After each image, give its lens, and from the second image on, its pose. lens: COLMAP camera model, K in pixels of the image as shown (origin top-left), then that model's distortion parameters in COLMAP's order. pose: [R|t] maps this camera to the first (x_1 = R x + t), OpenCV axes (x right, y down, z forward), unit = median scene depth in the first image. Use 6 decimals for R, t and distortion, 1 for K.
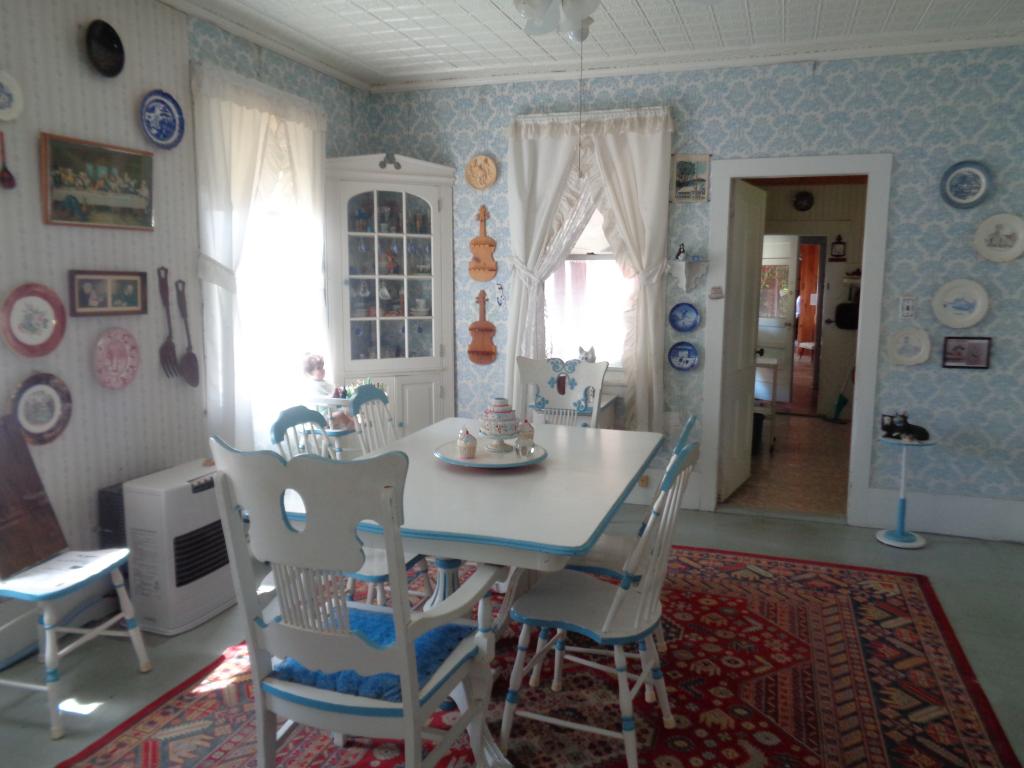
lens RADIAL K [[771.2, 0, 510.8], [0, 771.2, 386.9], [0, 0, 1]] dist [-0.005334, 0.002438]
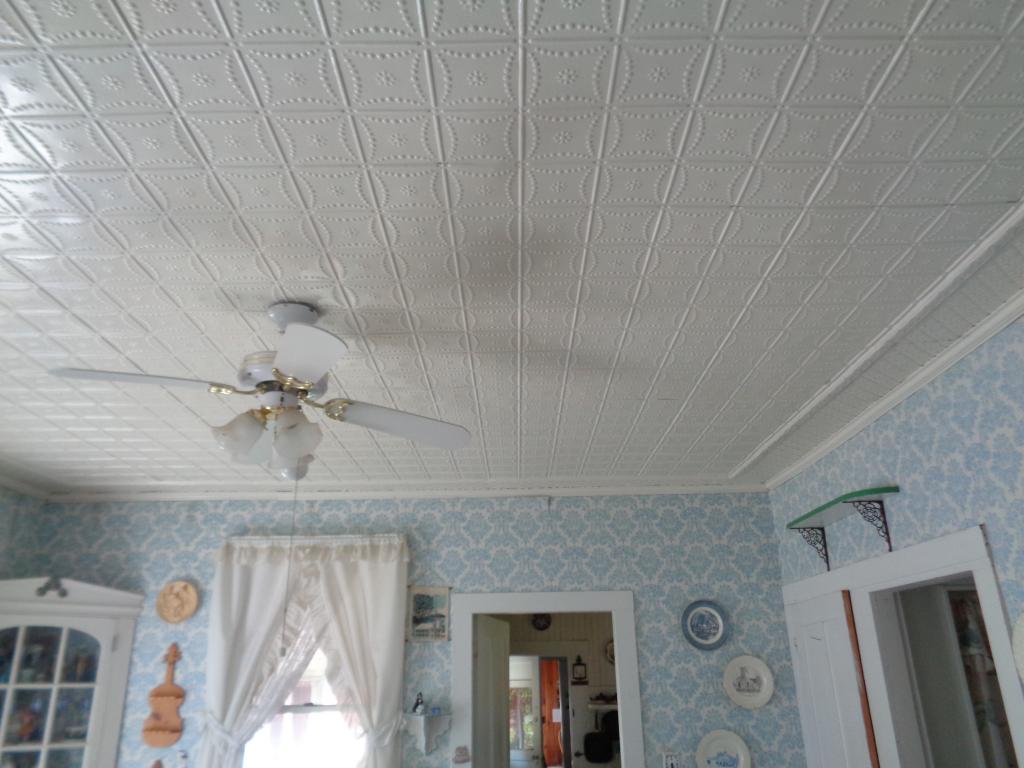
lens RADIAL K [[771.2, 0, 512.3], [0, 771.2, 384.7], [0, 0, 1]] dist [-0.005334, 0.002438]
pose [[0.946051, 0.094792, 0.309840, 0.024281], [0.067305, 0.877901, -0.474089, -0.074176], [-0.316949, 0.469366, 0.824159, 0.114311]]
